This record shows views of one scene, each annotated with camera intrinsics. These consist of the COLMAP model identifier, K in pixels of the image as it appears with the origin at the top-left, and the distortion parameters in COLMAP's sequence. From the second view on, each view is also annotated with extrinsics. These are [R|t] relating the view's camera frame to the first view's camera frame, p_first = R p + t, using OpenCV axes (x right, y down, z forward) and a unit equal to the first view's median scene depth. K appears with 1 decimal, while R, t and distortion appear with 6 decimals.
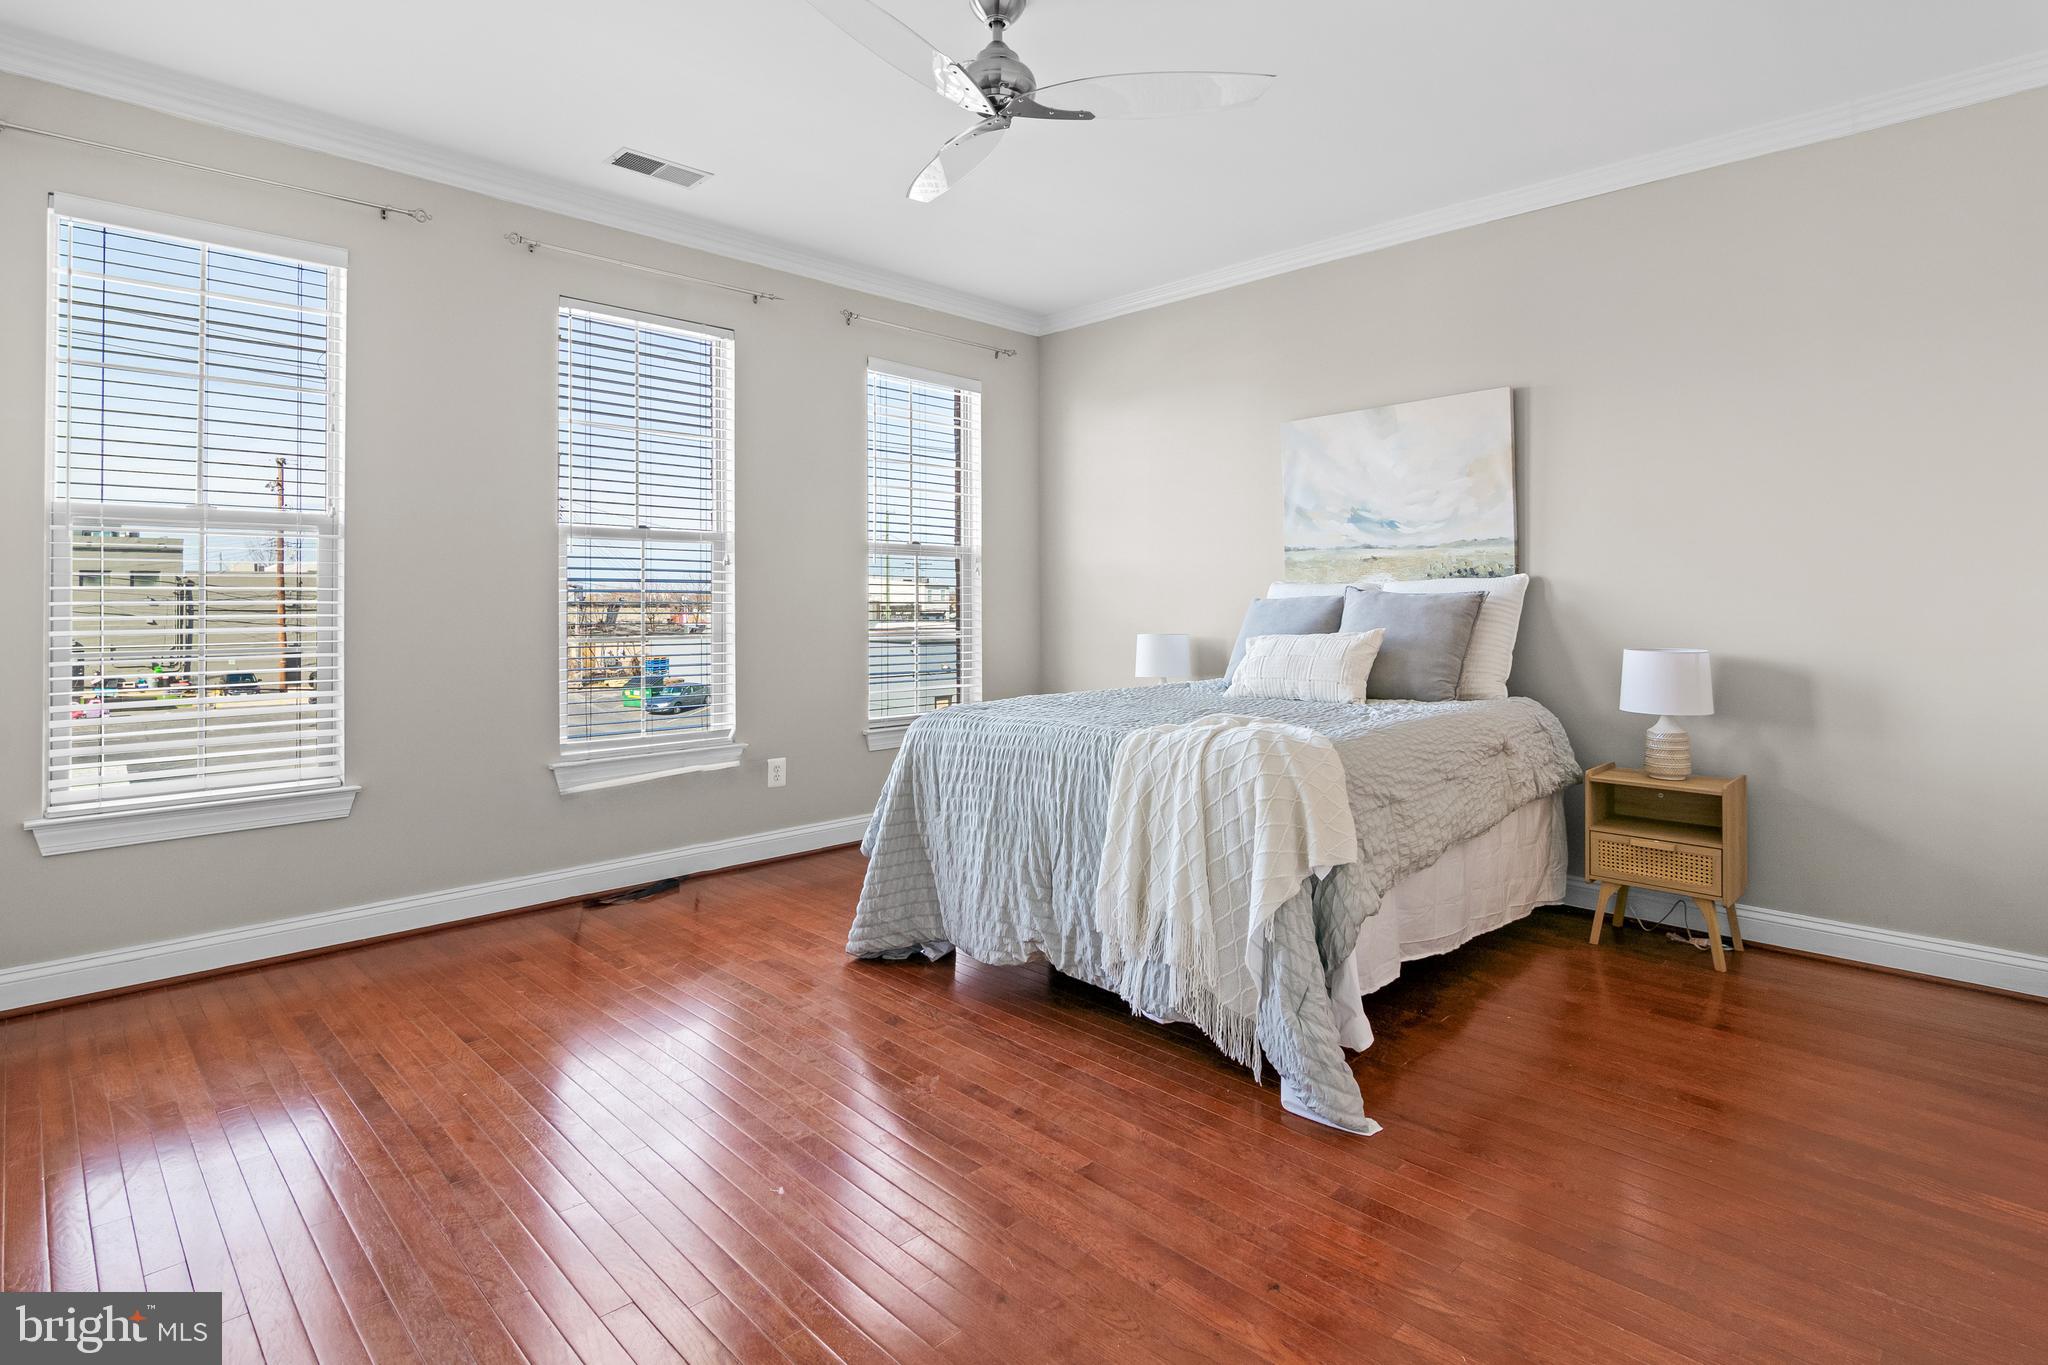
lens RADIAL K [[1035.8, 0, 1039.7], [0, 1035.8, 605.5], [0, 0, 1]] dist [-0.010664, -0.002755]
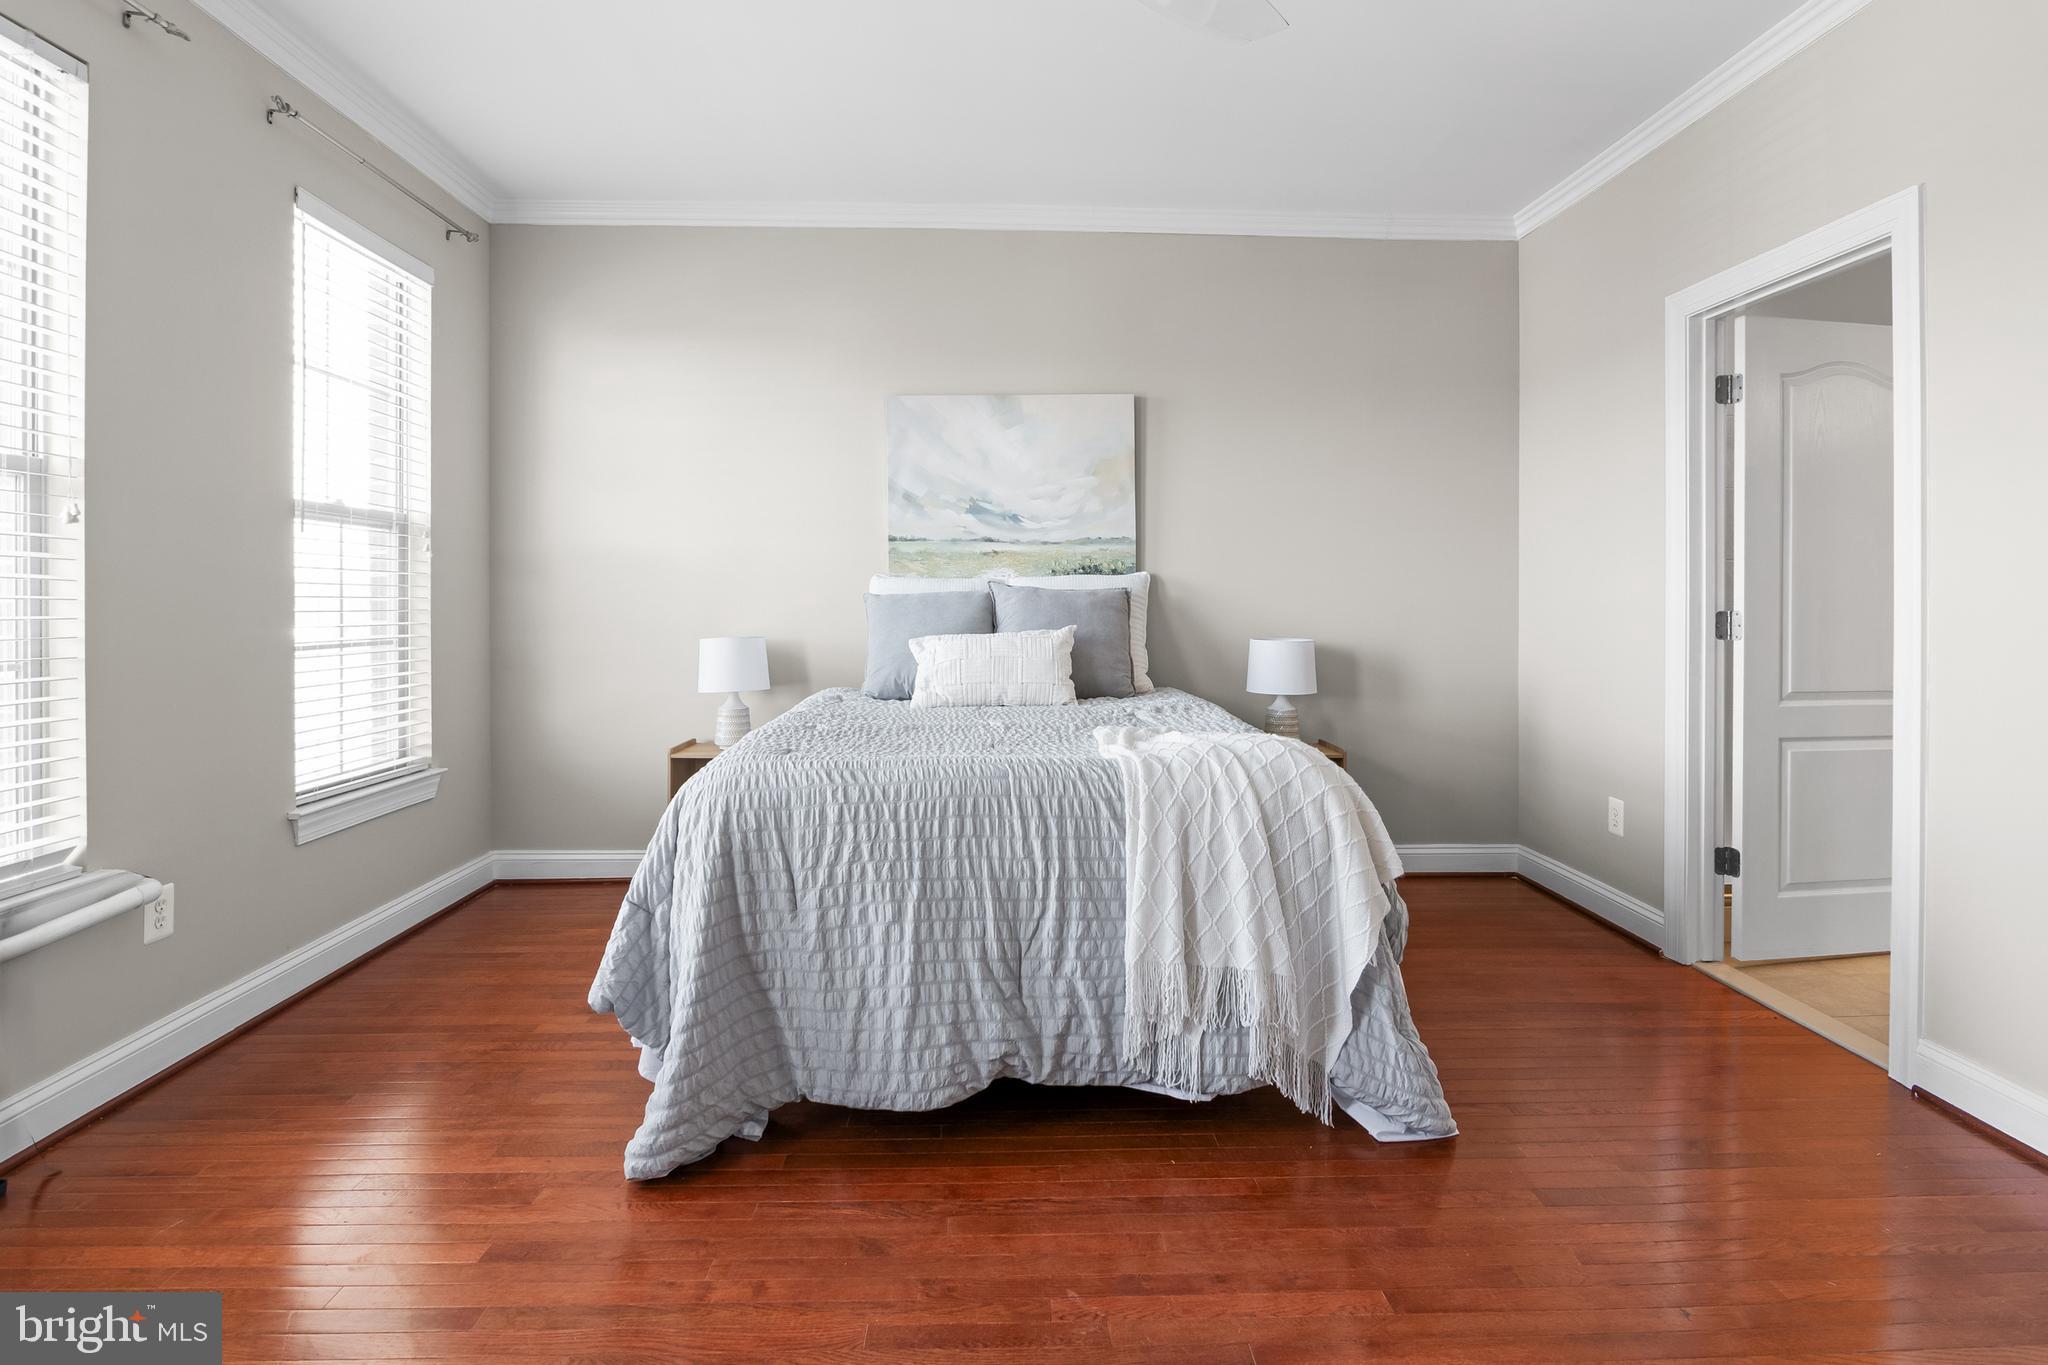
lens RADIAL K [[1035.8, 0, 1039.7], [0, 1035.8, 605.5], [0, 0, 1]] dist [-0.010664, -0.002755]
pose [[0.677418, -0.004364, 0.735585, -0.391948], [0.000150, 0.999983, 0.005795, -0.002086], [-0.735598, -0.003816, 0.677408, 0.353843]]
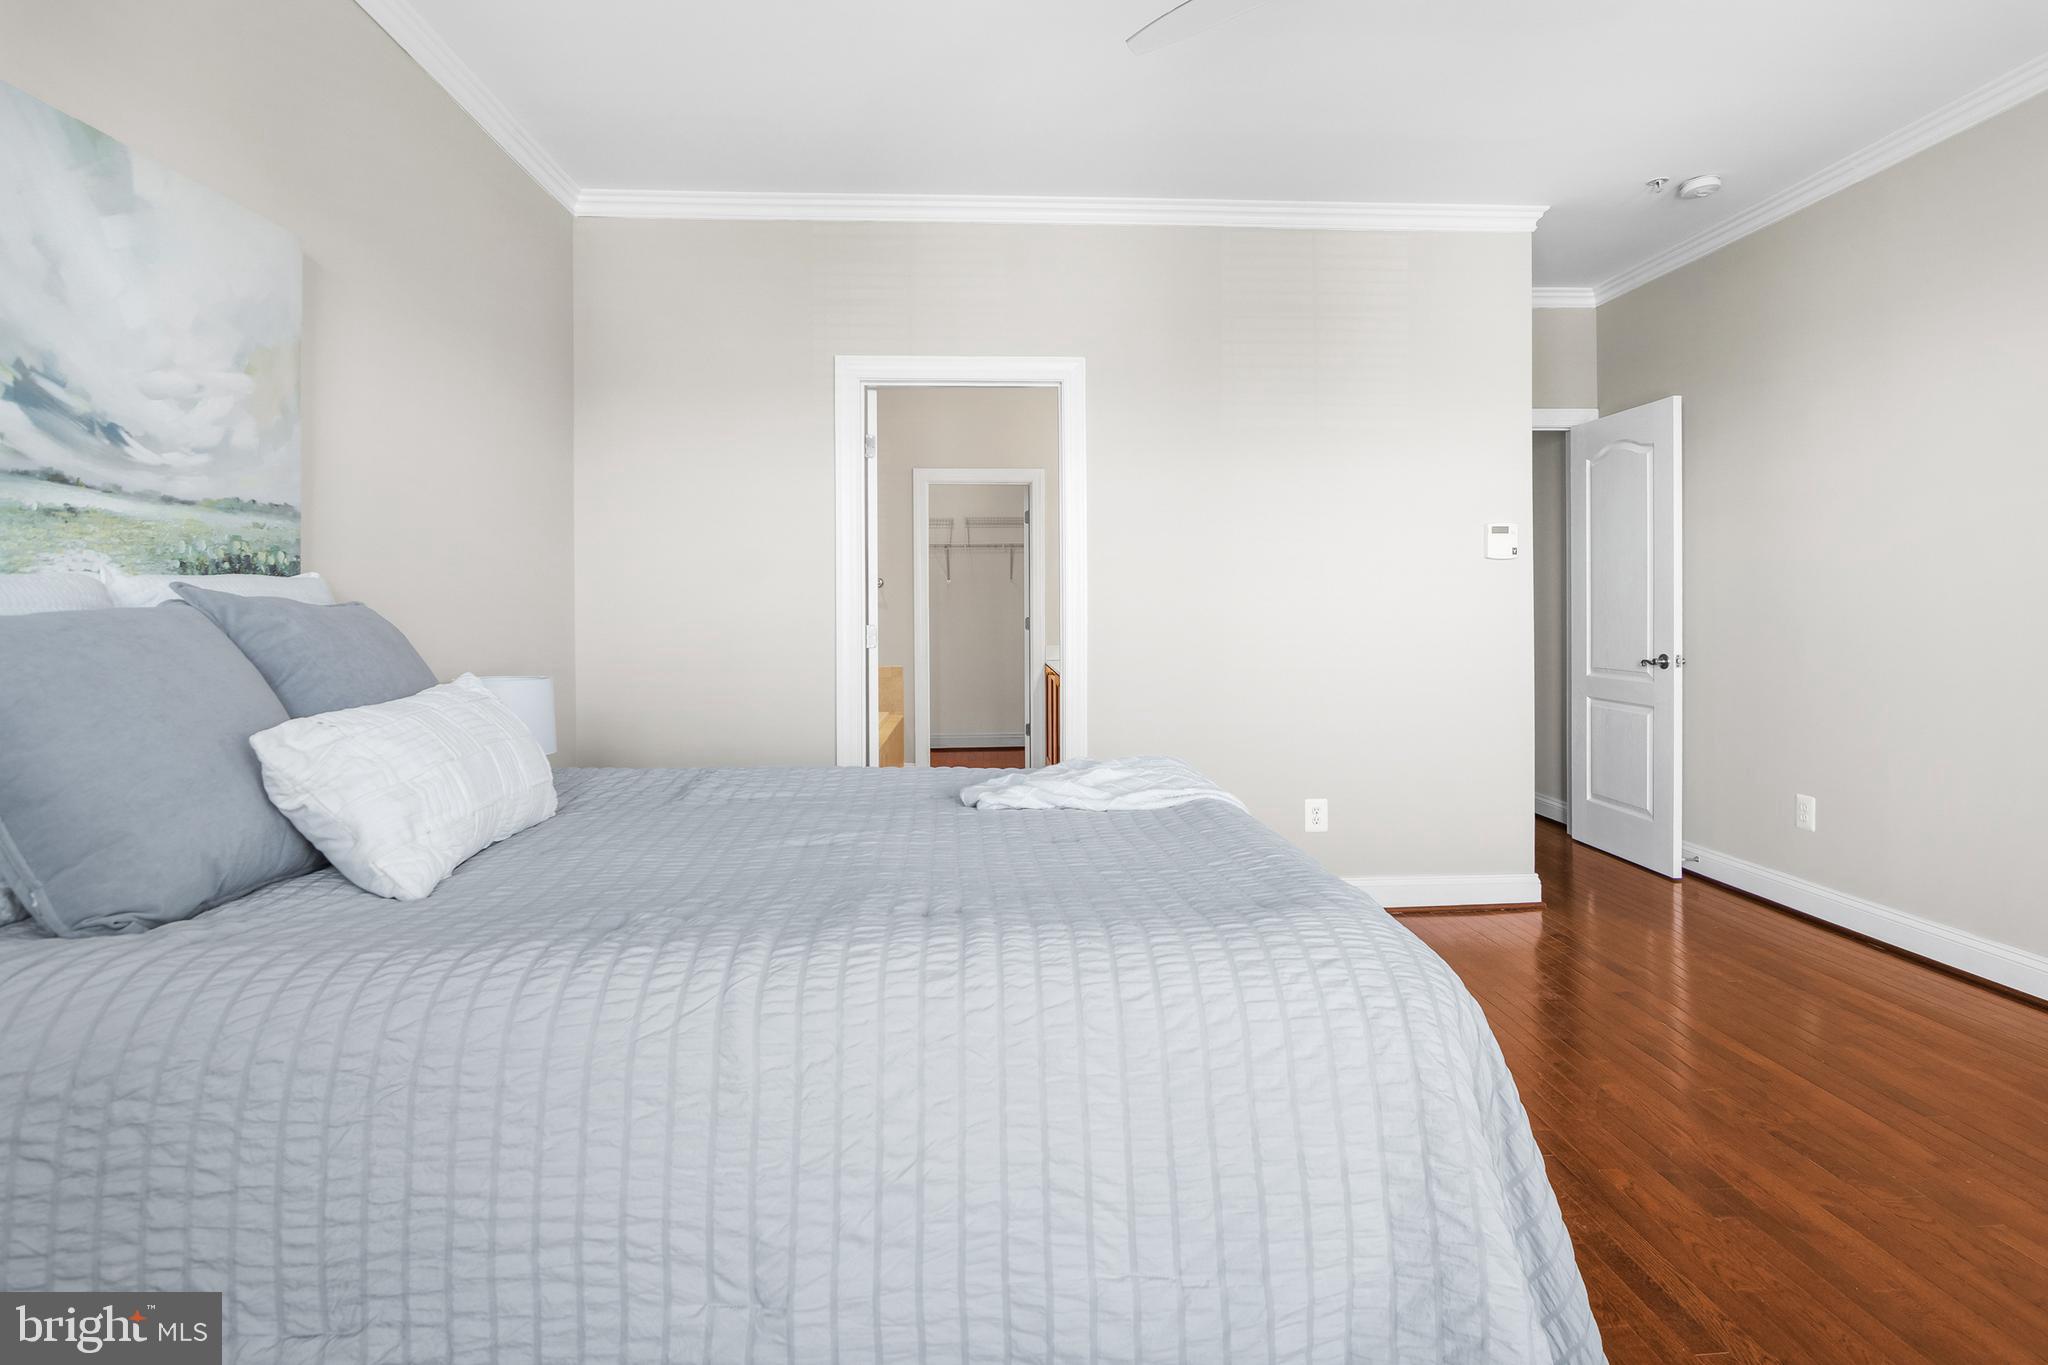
lens RADIAL K [[1018.5, 0, 1023.7], [0, 1018.5, 610.0], [0, 0, 1]] dist [-0.006800, -0.002272]
pose [[-0.733031, 0.004524, 0.680180, -0.208635], [0.007167, 0.999974, 0.001074, -0.007394], [-0.680157, 0.005662, -0.733045, 1.144001]]
